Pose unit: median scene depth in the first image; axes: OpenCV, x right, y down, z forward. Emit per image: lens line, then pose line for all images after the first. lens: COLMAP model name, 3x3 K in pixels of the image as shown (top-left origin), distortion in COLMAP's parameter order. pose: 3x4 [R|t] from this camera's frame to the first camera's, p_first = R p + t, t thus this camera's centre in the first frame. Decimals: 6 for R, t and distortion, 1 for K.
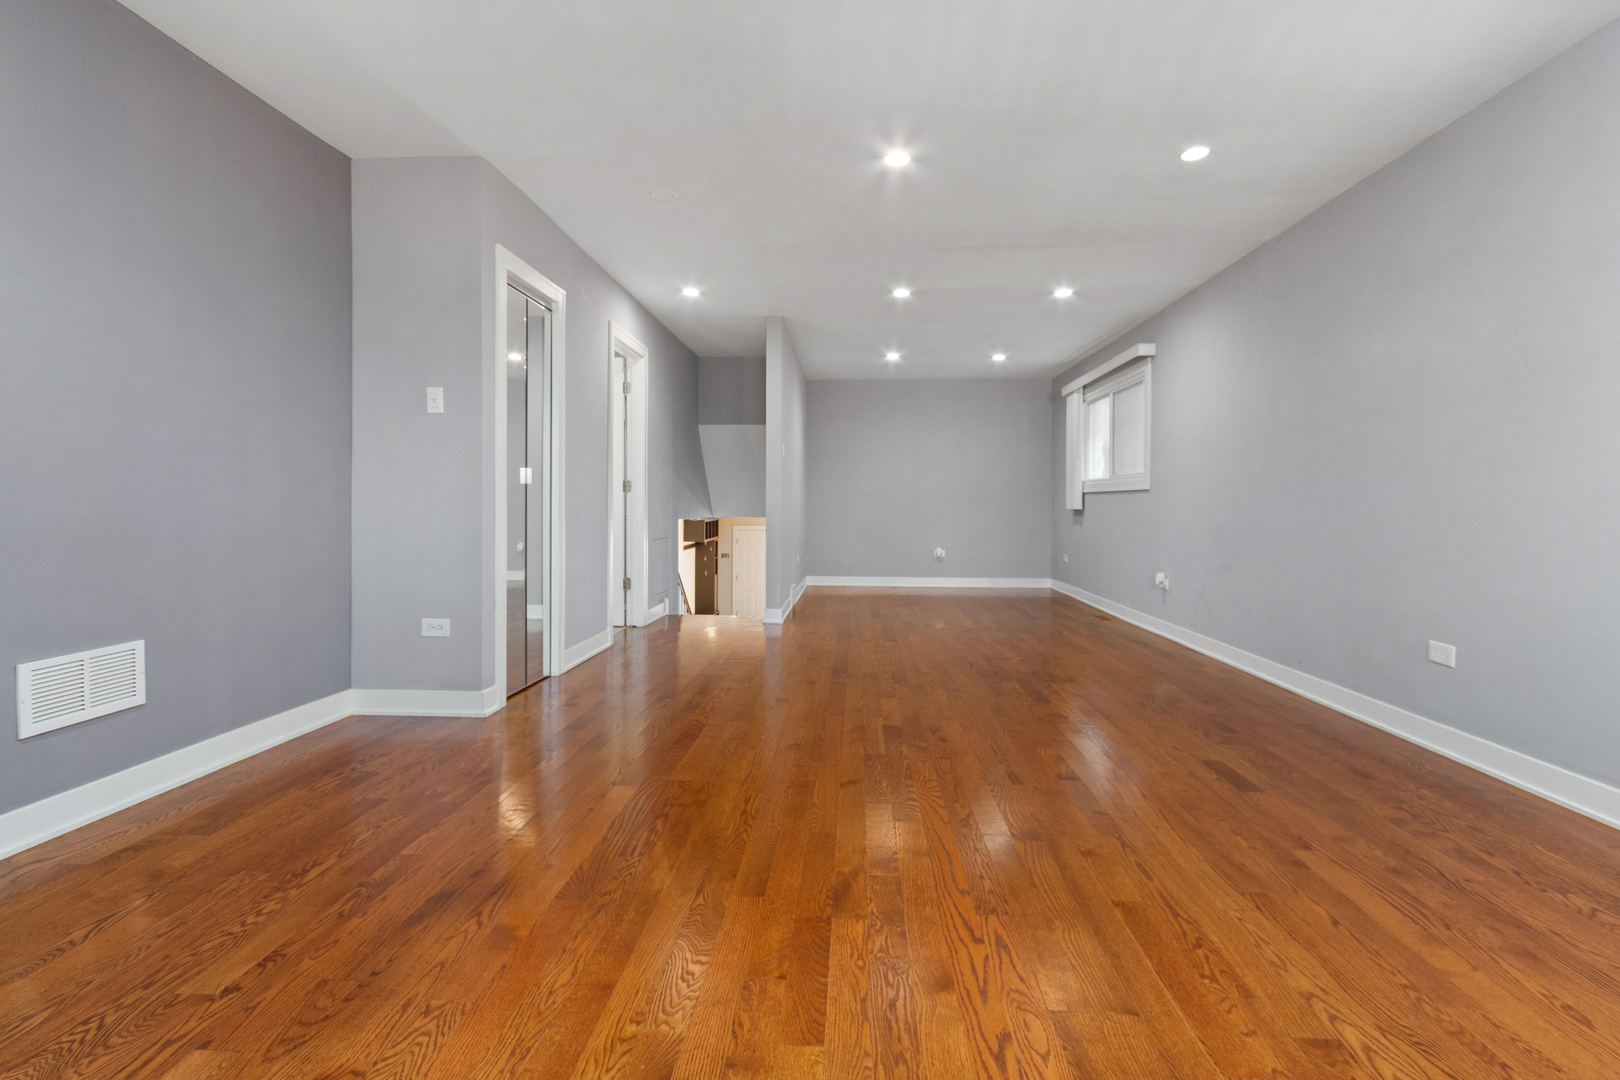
lens RADIAL K [[756.3, 0, 816.6], [0, 756.3, 515.2], [0, 0, 1]] dist [0.005520, 0.001030]
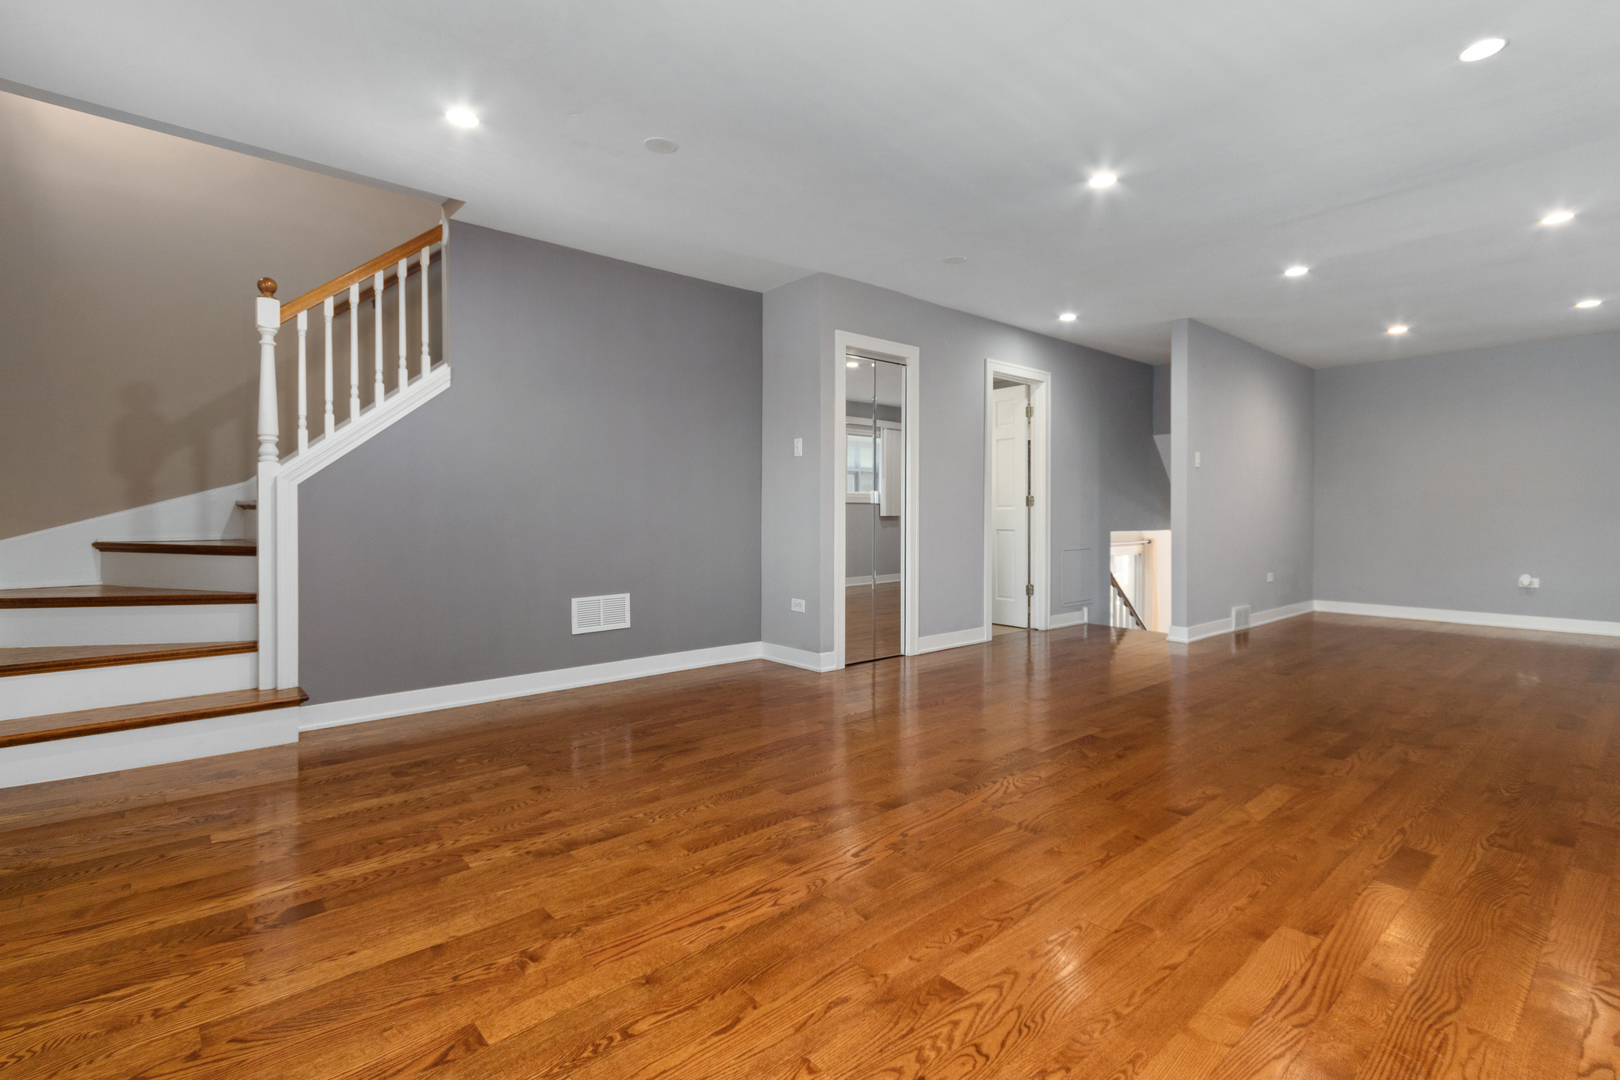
lens RADIAL K [[756.3, 0, 816.6], [0, 756.3, 515.2], [0, 0, 1]] dist [0.005520, 0.001030]
pose [[0.704551, -0.004934, -0.709636, 0.553341], [-0.004543, 0.999924, -0.011463, -0.006356], [0.709639, 0.011300, 0.704475, 0.010516]]
